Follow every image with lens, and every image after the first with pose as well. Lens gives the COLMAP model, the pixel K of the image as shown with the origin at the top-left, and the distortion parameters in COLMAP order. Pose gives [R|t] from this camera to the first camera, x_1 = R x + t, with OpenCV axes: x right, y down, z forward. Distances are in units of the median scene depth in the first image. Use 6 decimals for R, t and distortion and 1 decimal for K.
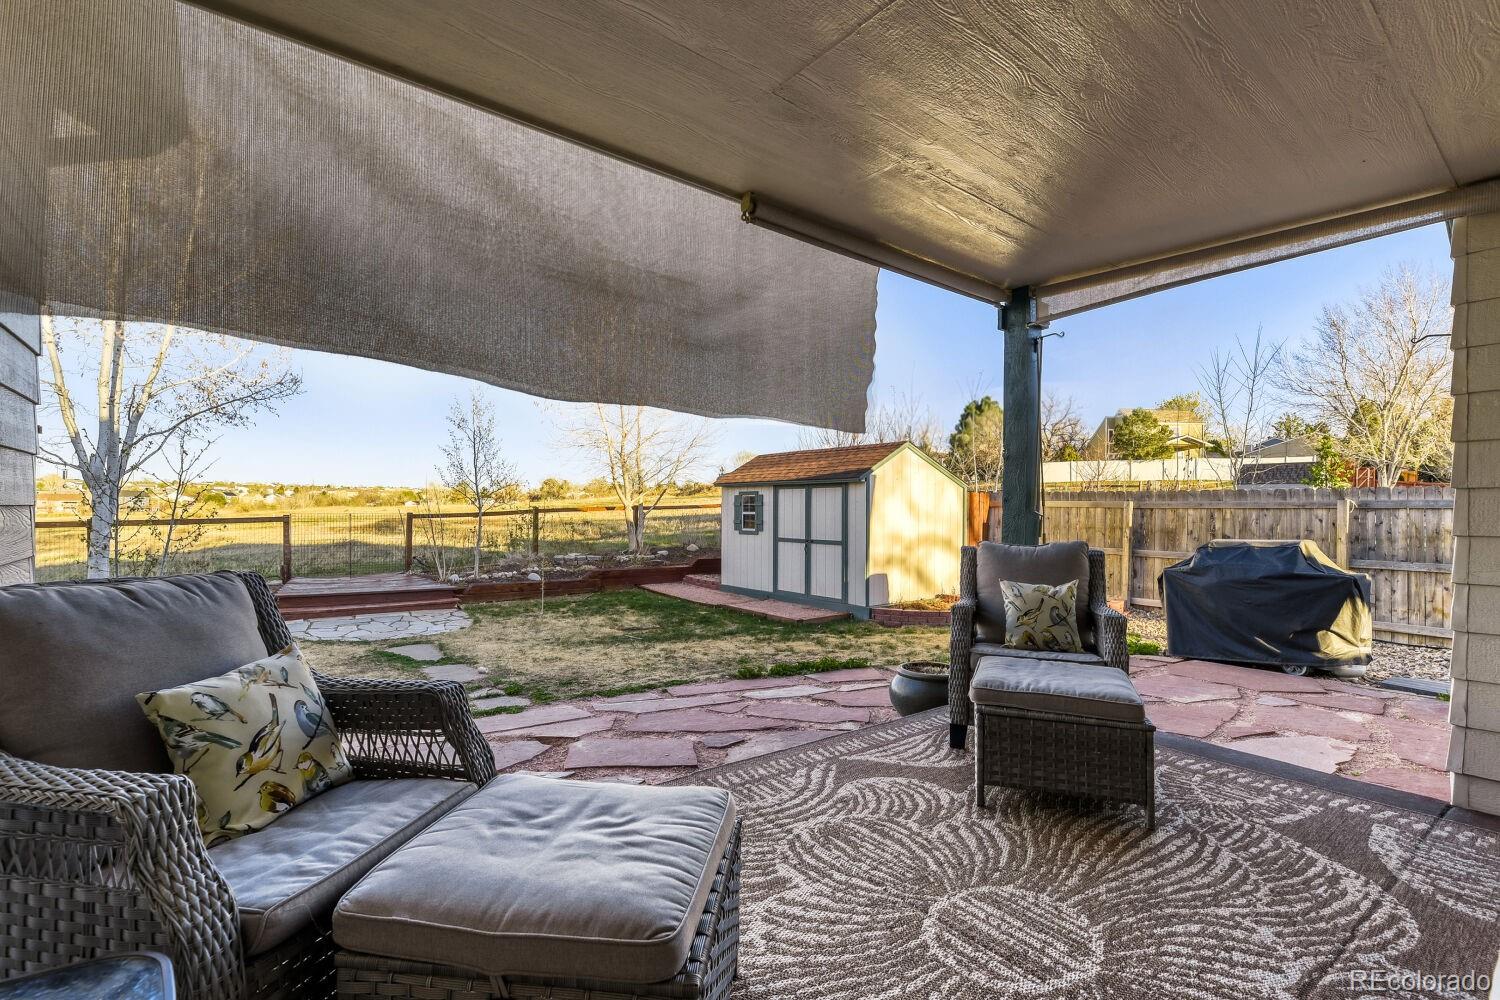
lens RADIAL K [[693.4, 0, 750.0], [0, 693.4, 500.0], [0, 0, 1]] dist [-0.000309, -0.000091]
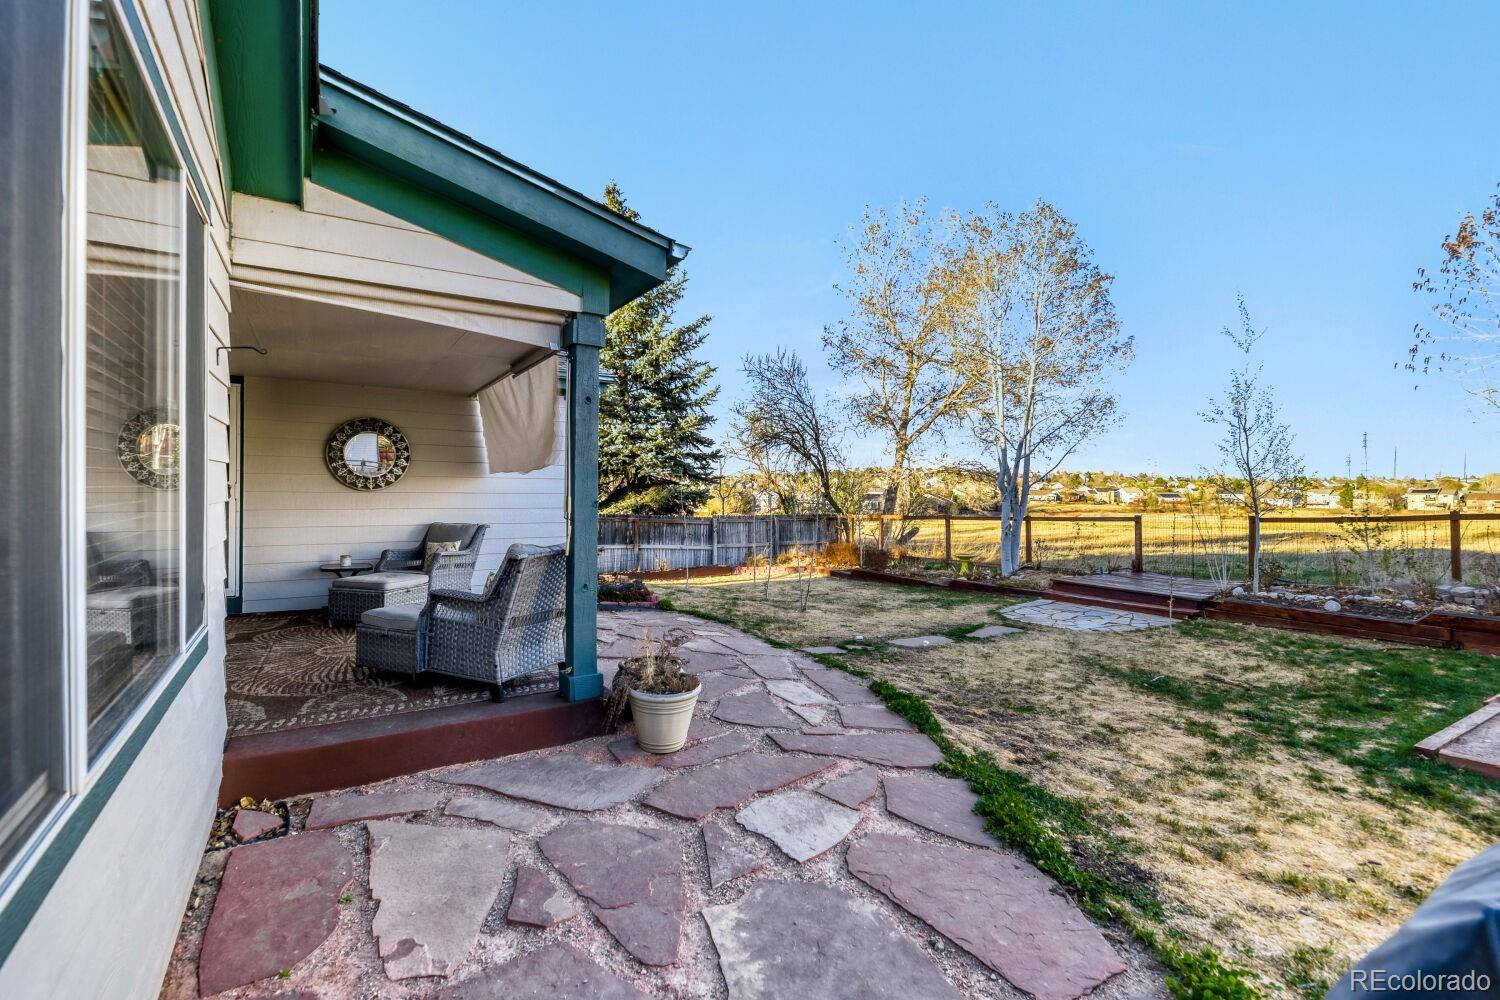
lens RADIAL K [[693.4, 0, 750.0], [0, 693.4, 500.0], [0, 0, 1]] dist [-0.000309, -0.000091]
pose [[-0.113313, 0.003586, -0.993553, 2.025621], [0.001818, 0.999993, 0.003402, -0.018880], [0.993558, -0.001421, -0.113318, 1.970243]]
